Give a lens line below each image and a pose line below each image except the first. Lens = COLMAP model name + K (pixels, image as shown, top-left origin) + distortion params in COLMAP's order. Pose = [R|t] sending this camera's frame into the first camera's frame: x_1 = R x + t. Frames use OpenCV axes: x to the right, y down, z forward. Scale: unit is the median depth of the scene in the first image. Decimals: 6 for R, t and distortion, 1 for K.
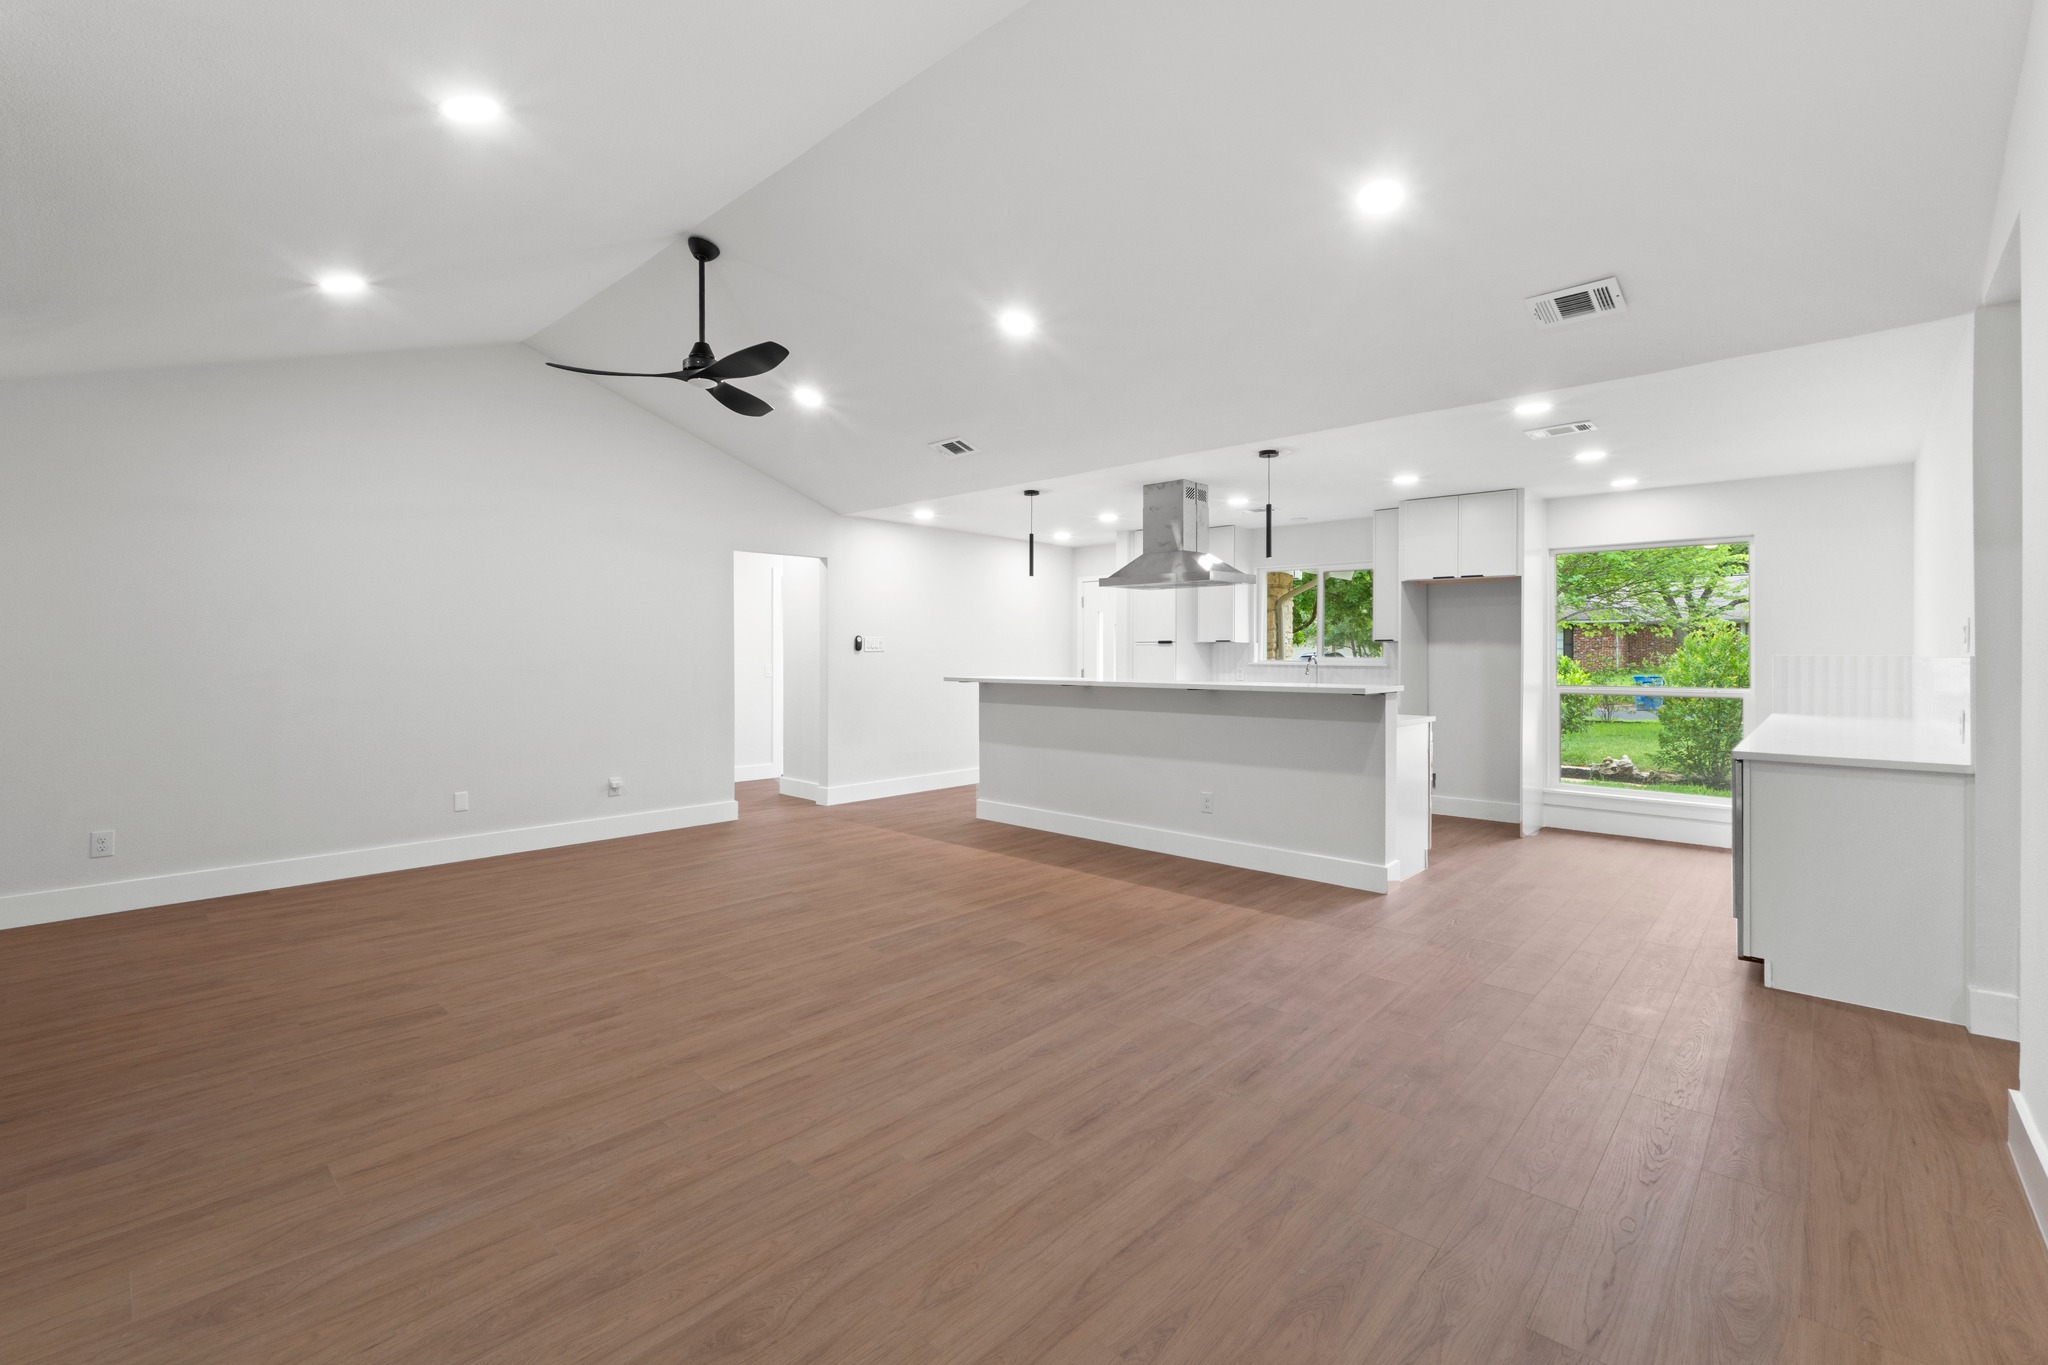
lens RADIAL K [[877.7, 0, 1017.5], [0, 877.7, 663.2], [0, 0, 1]] dist [-0.009223, 0.000615]
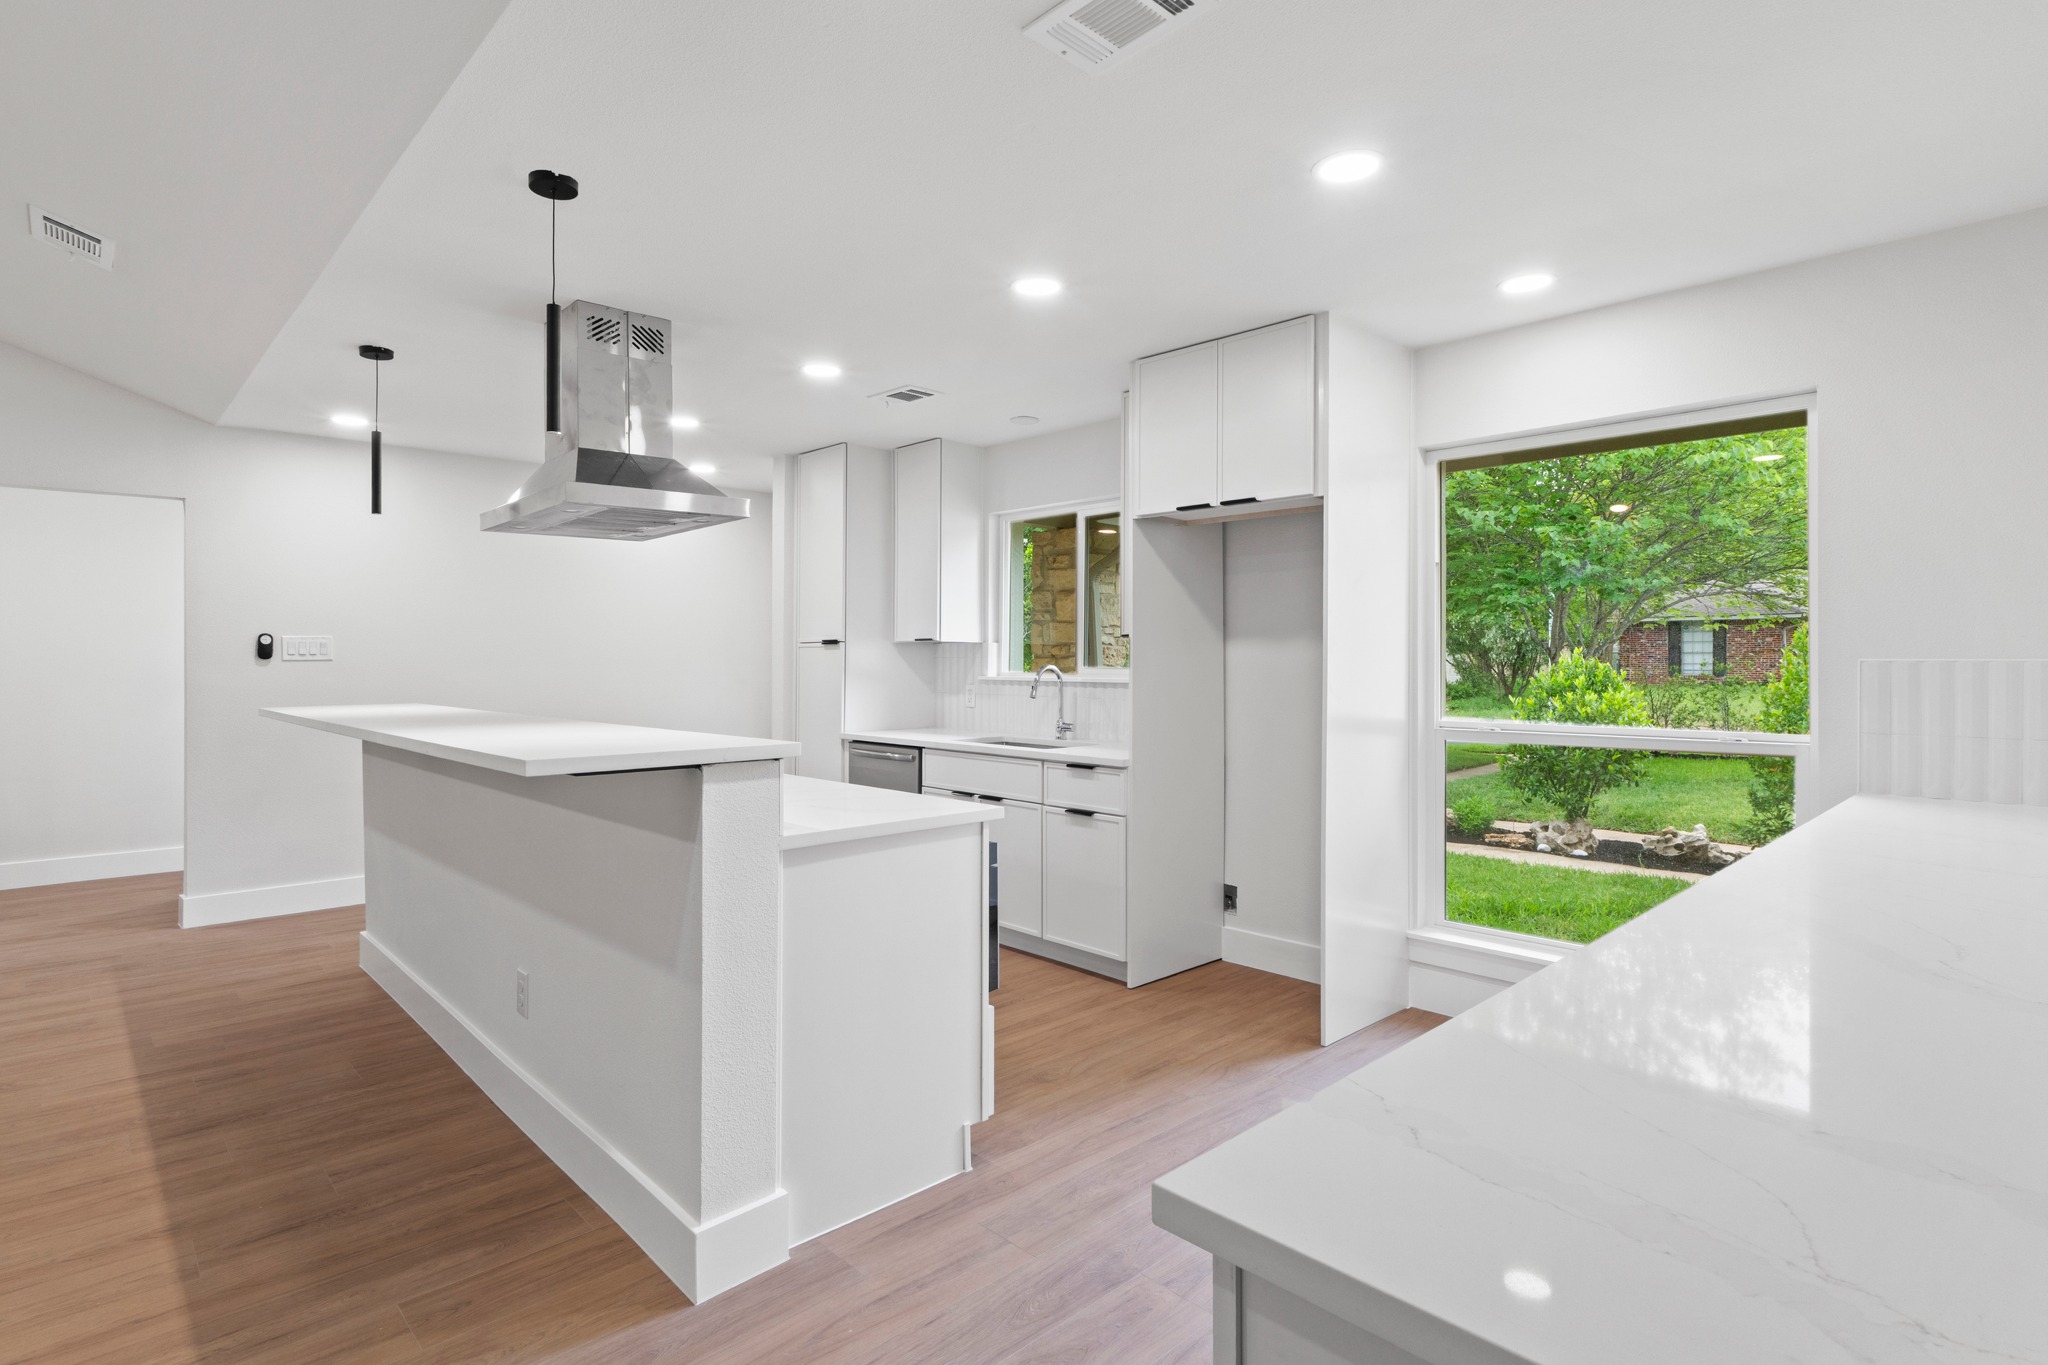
lens RADIAL K [[1021.0, 0, 1024.8], [0, 1021.0, 669.4], [0, 0, 1]] dist [-0.001538, -0.000671]
pose [[0.998322, -0.005150, -0.057676, 0.394206], [0.004852, 0.999974, -0.005316, -0.002071], [0.057702, 0.005028, 0.998321, 0.386410]]
